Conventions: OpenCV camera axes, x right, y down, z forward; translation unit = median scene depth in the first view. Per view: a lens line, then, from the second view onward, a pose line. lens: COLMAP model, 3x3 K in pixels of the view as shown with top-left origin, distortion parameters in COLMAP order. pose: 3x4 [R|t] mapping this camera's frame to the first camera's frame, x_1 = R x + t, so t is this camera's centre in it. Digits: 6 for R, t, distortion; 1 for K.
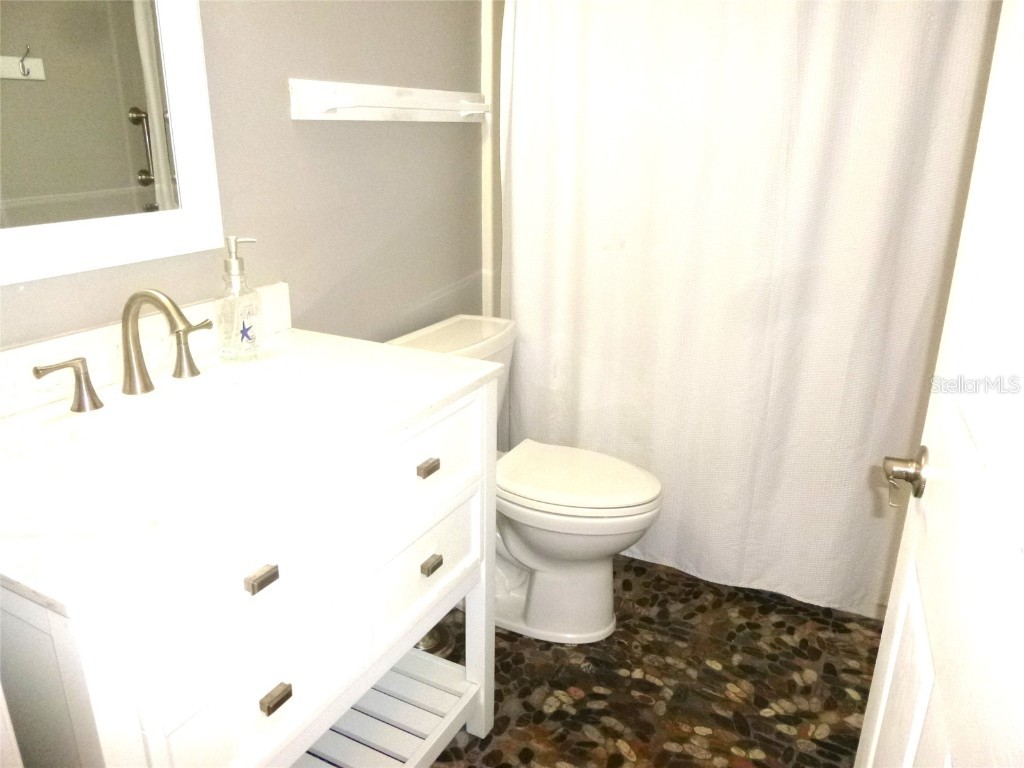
lens RADIAL K [[775.3, 0, 514.4], [0, 775.3, 384.7], [0, 0, 1]] dist [-0.056728, 0.029782]
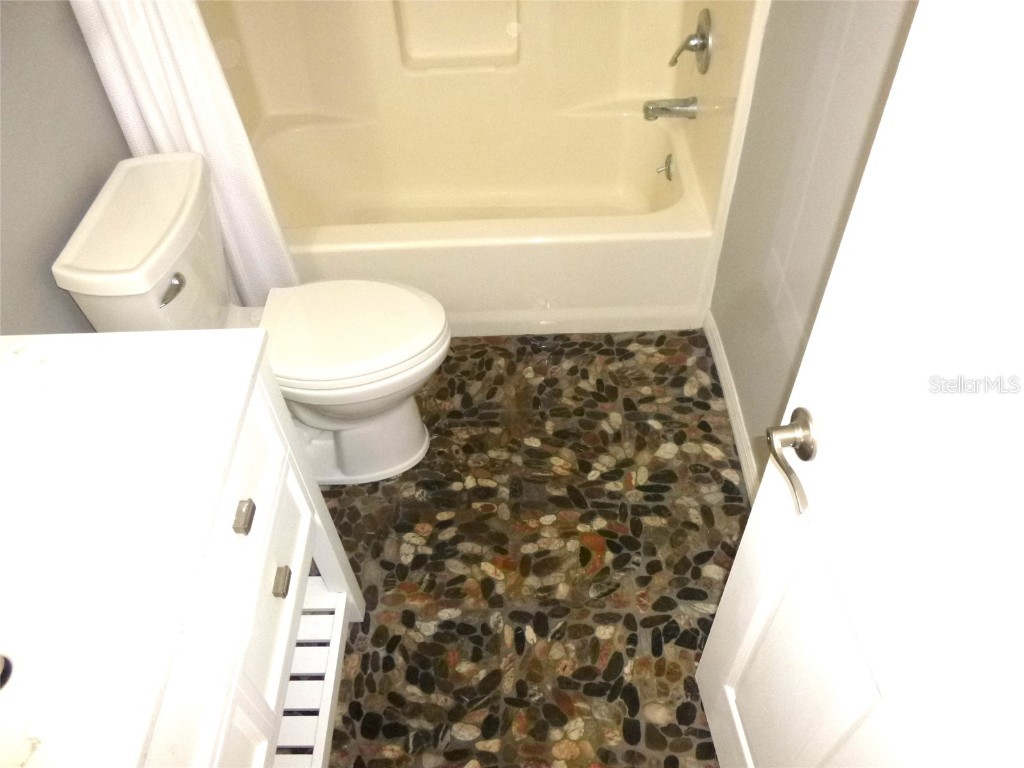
lens RADIAL K [[775.3, 0, 509.6], [0, 775.3, 386.4], [0, 0, 1]] dist [-0.056728, 0.029782]
pose [[0.886307, -0.379073, 0.266014, -0.019186], [0.199131, 0.830567, 0.520101, -0.261619], [-0.418099, -0.407997, 0.811623, 0.199004]]
